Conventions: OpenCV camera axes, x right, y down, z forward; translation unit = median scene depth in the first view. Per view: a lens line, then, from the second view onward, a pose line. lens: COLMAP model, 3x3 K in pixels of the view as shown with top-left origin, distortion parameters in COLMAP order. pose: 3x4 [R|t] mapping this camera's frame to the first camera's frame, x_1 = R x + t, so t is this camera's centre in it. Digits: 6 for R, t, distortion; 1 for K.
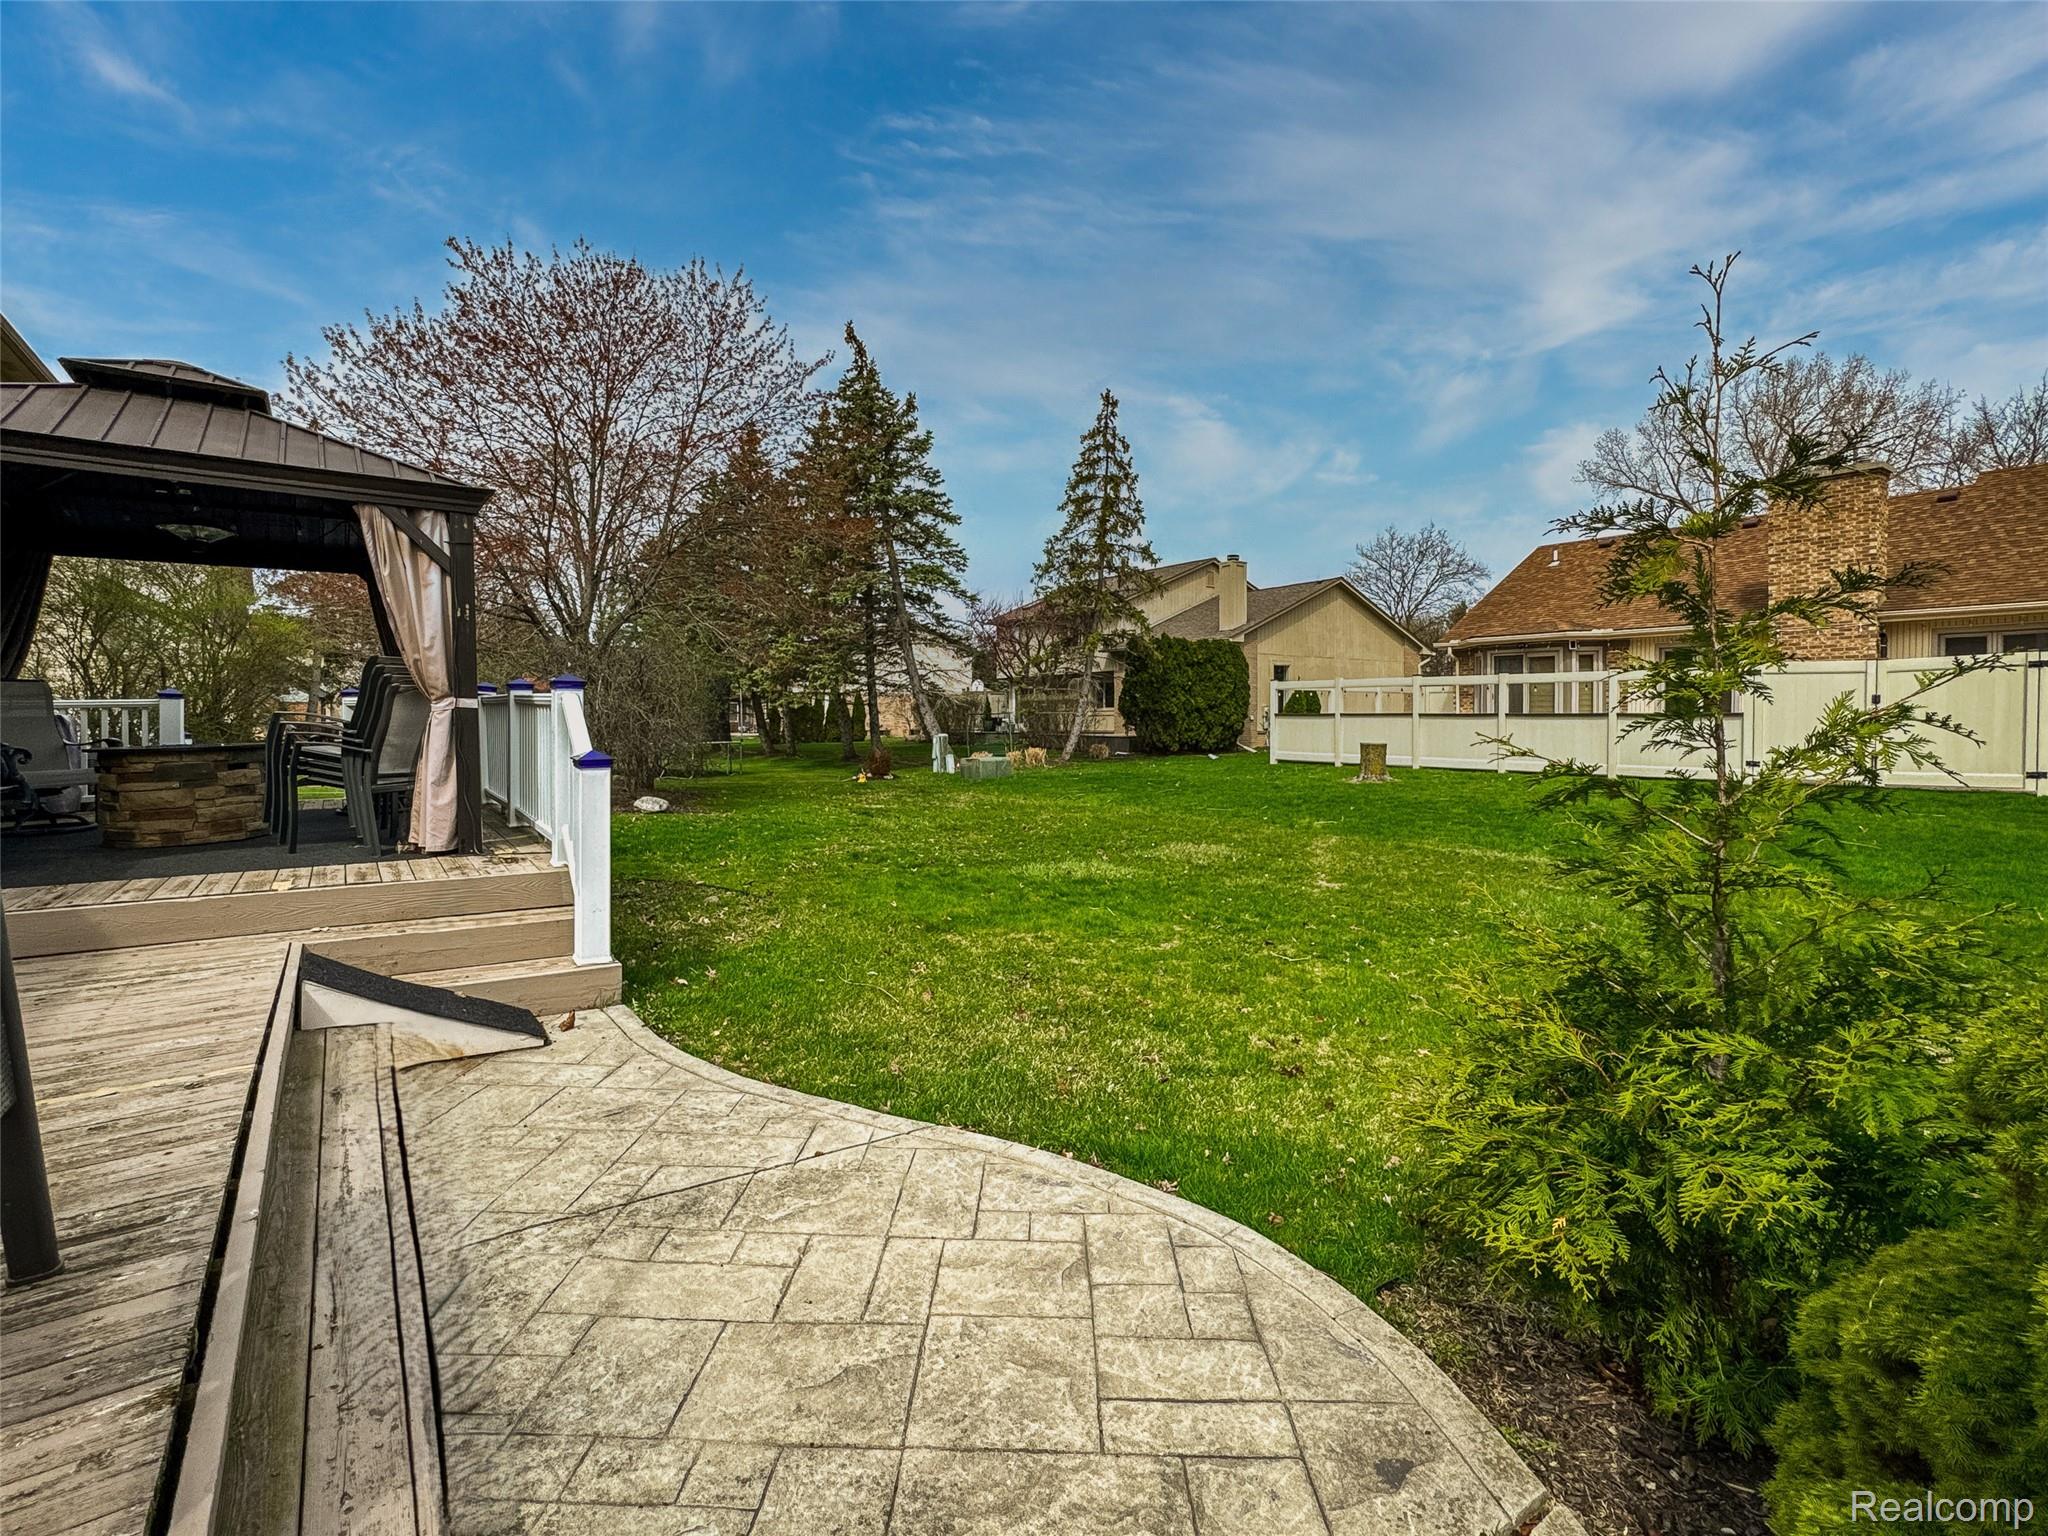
lens RADIAL K [[961.8, 0, 1008.6], [0, 961.8, 728.3], [0, 0, 1]] dist [-0.041600, 0.029835]
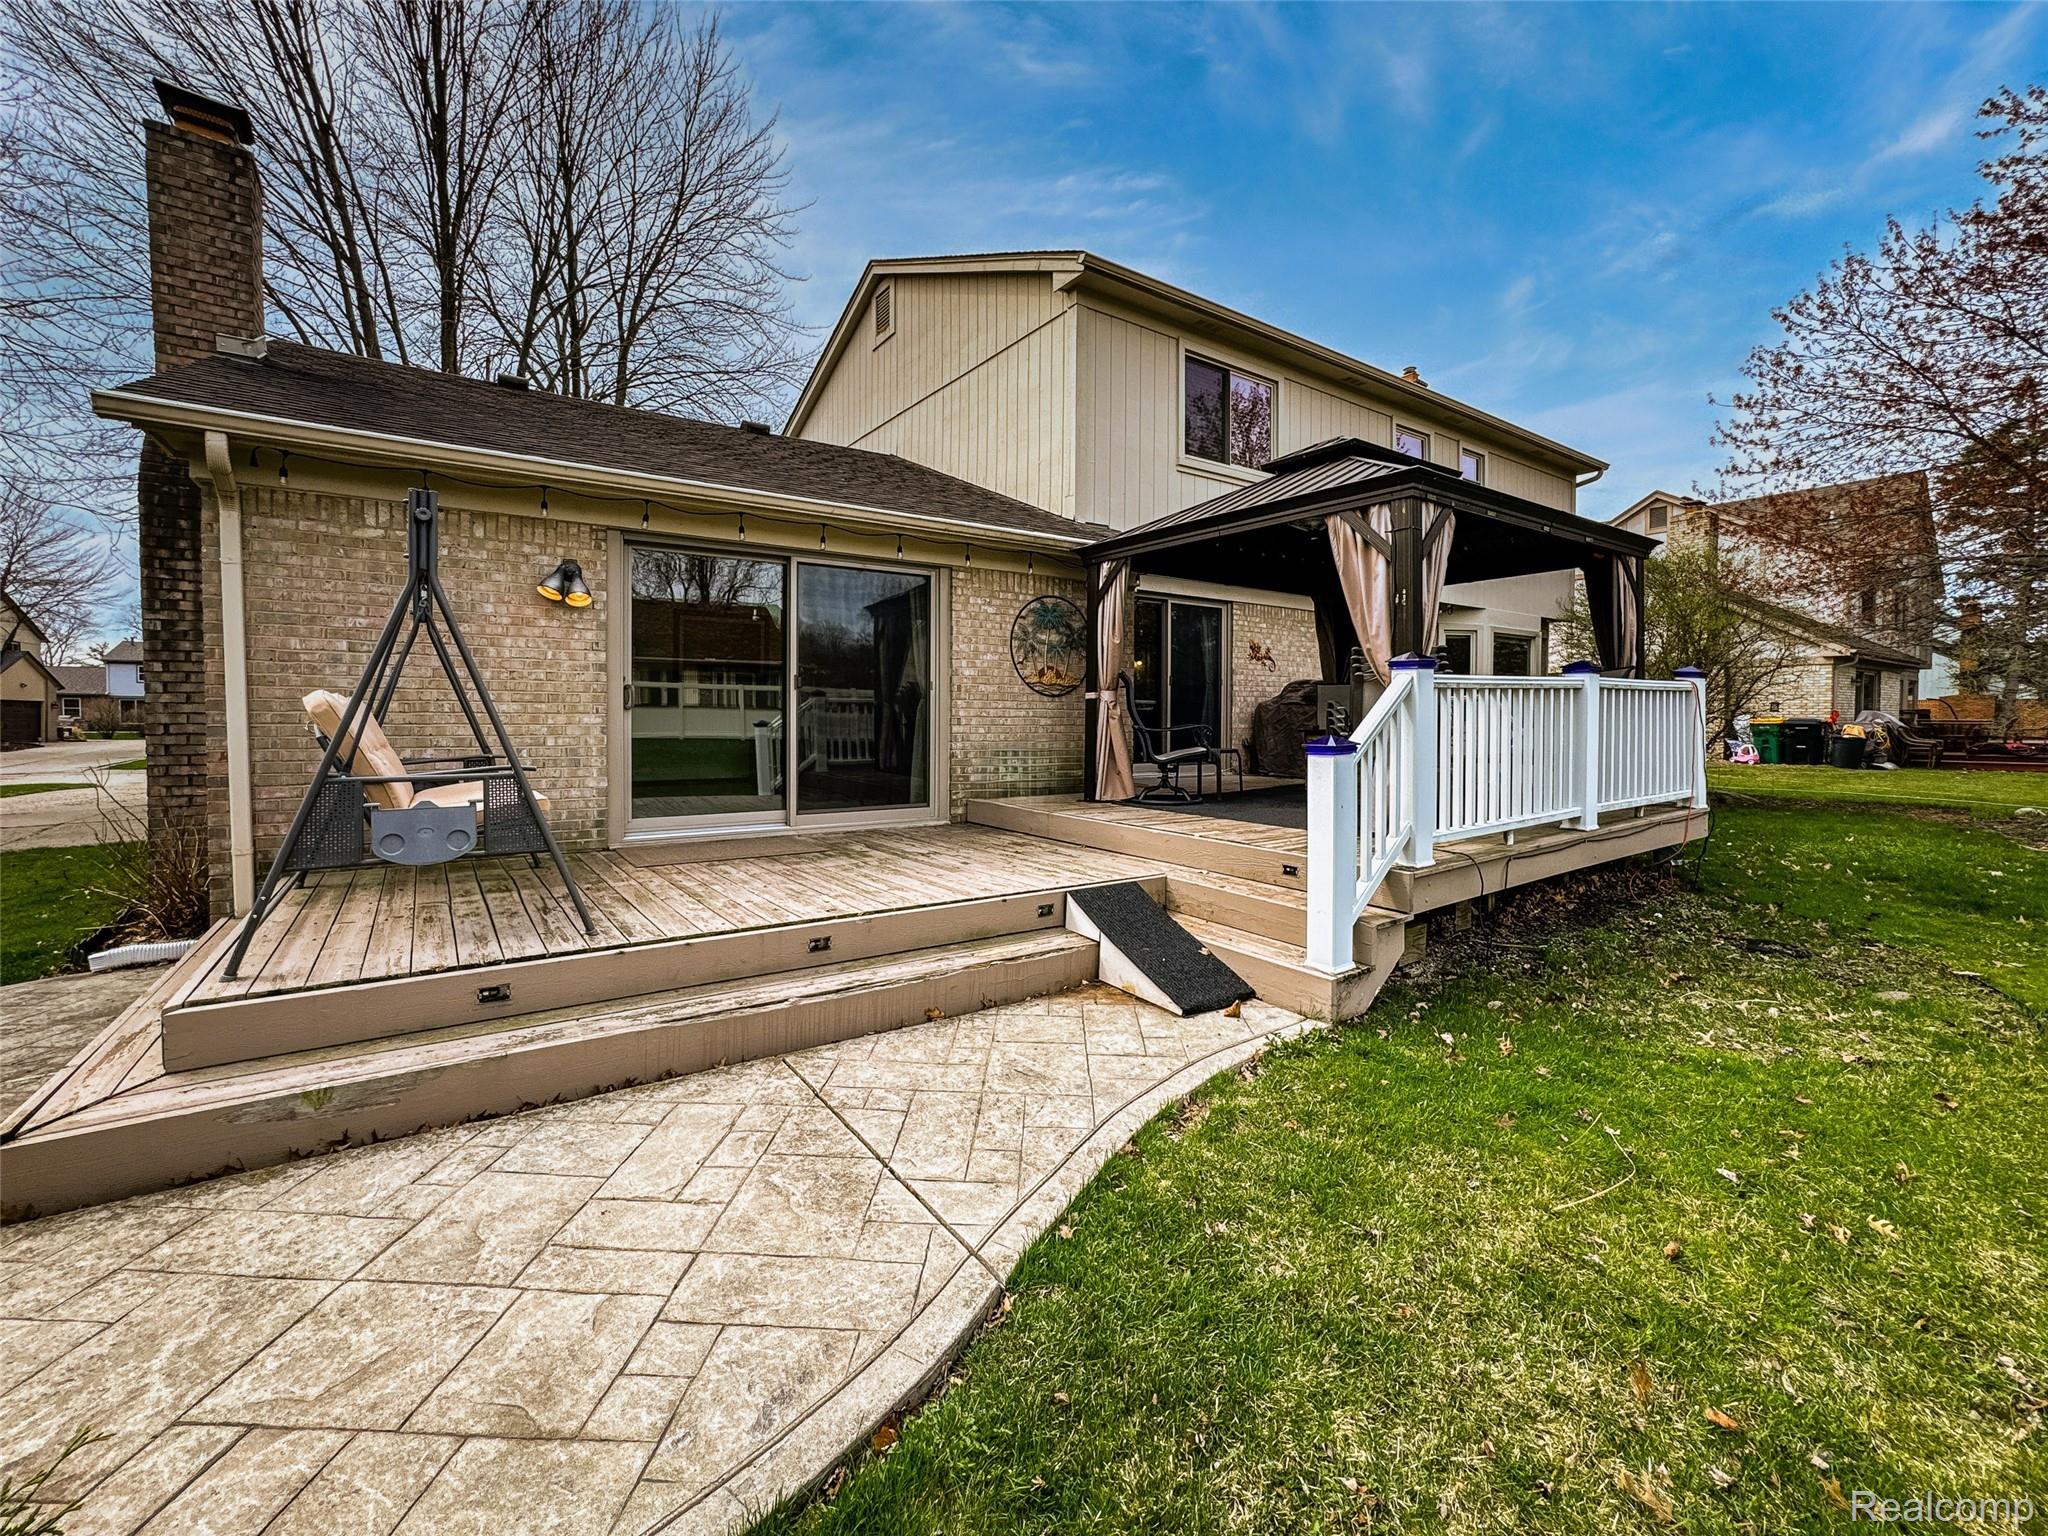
lens RADIAL K [[841.7, 0, 1014.5], [0, 841.7, 724.3], [0, 0, 1]] dist [-0.034925, 0.017119]
pose [[0.008788, 0.015144, -0.999847, 0.291009], [-0.016021, 0.999759, 0.015001, 0.003525], [0.999833, 0.015886, 0.009029, 0.562267]]
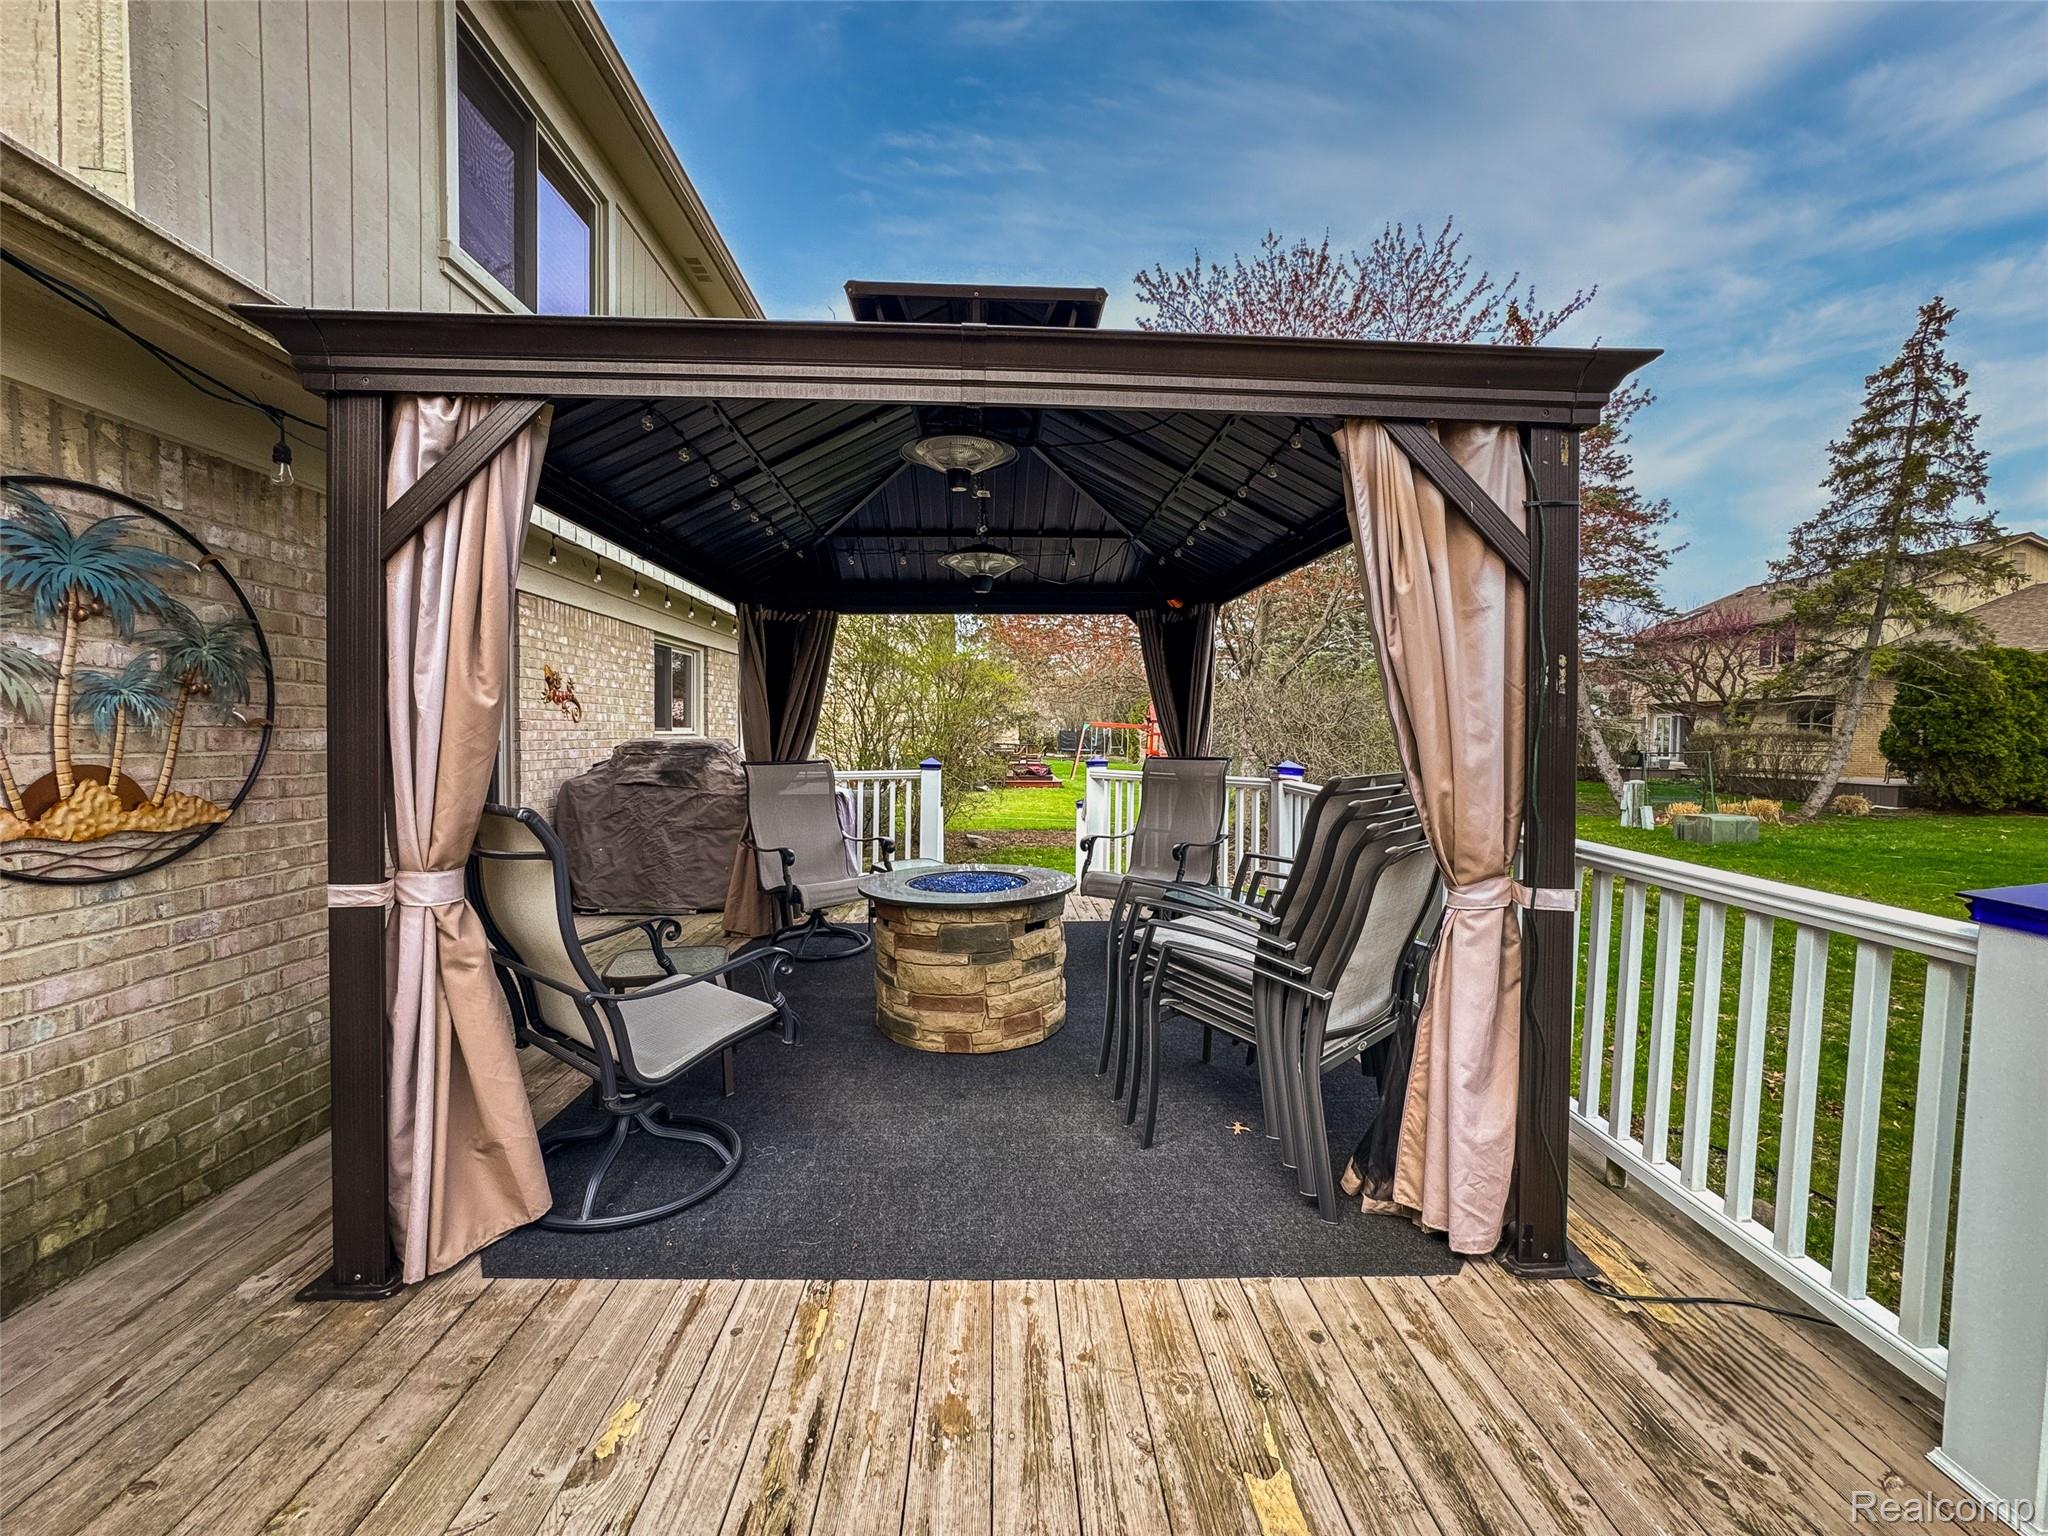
lens RADIAL K [[854.5, 0, 1024.0], [0, 854.5, 768.0], [0, 0, 1]] dist [-0.025658, 0.018905]
pose [[0.834422, 0.032310, -0.550178, -0.537151], [-0.018523, 0.999360, 0.030596, -0.085524], [0.550815, -0.015340, 0.834487, 0.550737]]
